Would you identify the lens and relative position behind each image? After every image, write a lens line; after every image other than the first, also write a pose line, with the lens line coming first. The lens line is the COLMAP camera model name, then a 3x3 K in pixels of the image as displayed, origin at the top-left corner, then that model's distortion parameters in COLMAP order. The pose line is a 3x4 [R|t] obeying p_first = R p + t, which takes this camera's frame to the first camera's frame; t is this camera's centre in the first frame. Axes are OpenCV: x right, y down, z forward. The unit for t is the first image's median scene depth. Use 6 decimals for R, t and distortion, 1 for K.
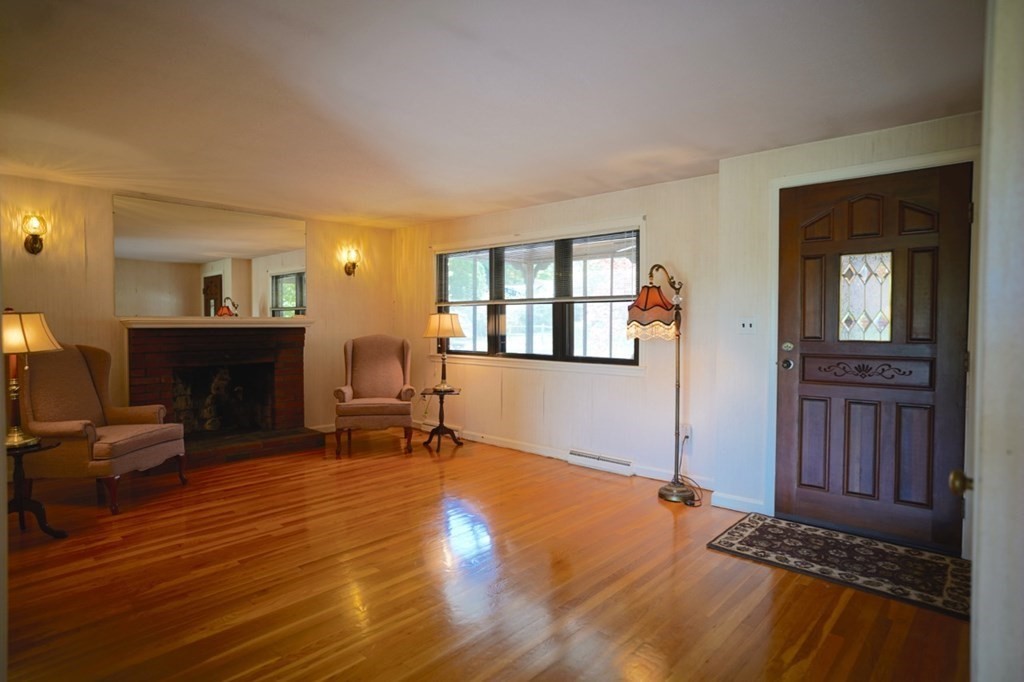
lens RADIAL K [[567.1, 0, 519.7], [0, 567.1, 338.1], [0, 0, 1]] dist [-0.049851, 0.034172]
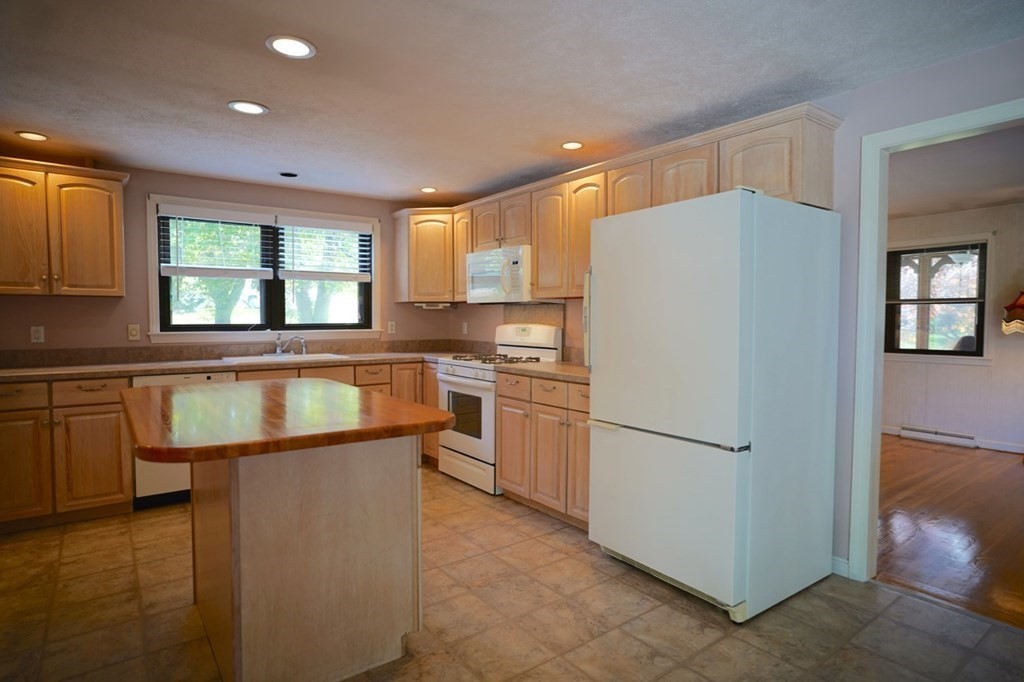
lens RADIAL K [[567.1, 0, 512.7], [0, 567.1, 341.1], [0, 0, 1]] dist [-0.049851, 0.034172]
pose [[0.981481, 0.008692, -0.191363, -0.612386], [-0.007005, 0.999930, 0.009489, 0.013185], [0.191432, -0.007973, 0.981474, -0.399047]]
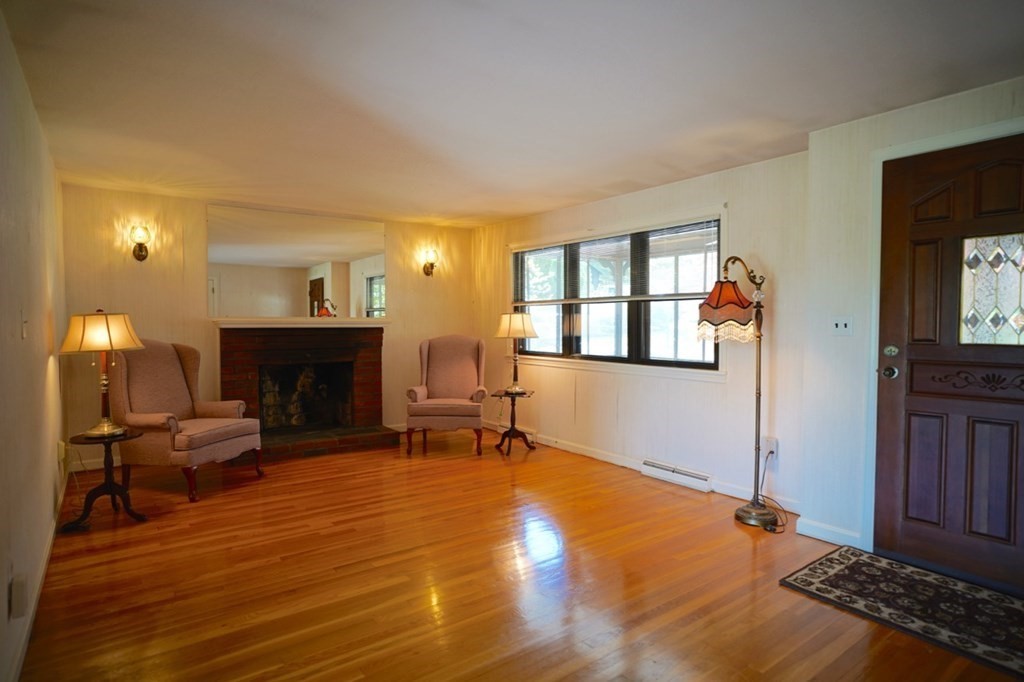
lens RADIAL K [[567.1, 0, 514.4], [0, 567.1, 343.2], [0, 0, 1]] dist [-0.049851, 0.034172]
pose [[0.979478, 0.006176, -0.201456, 0.081619], [-0.004489, 0.999951, 0.008830, -0.000943], [0.201500, -0.007745, 0.979458, 0.064716]]
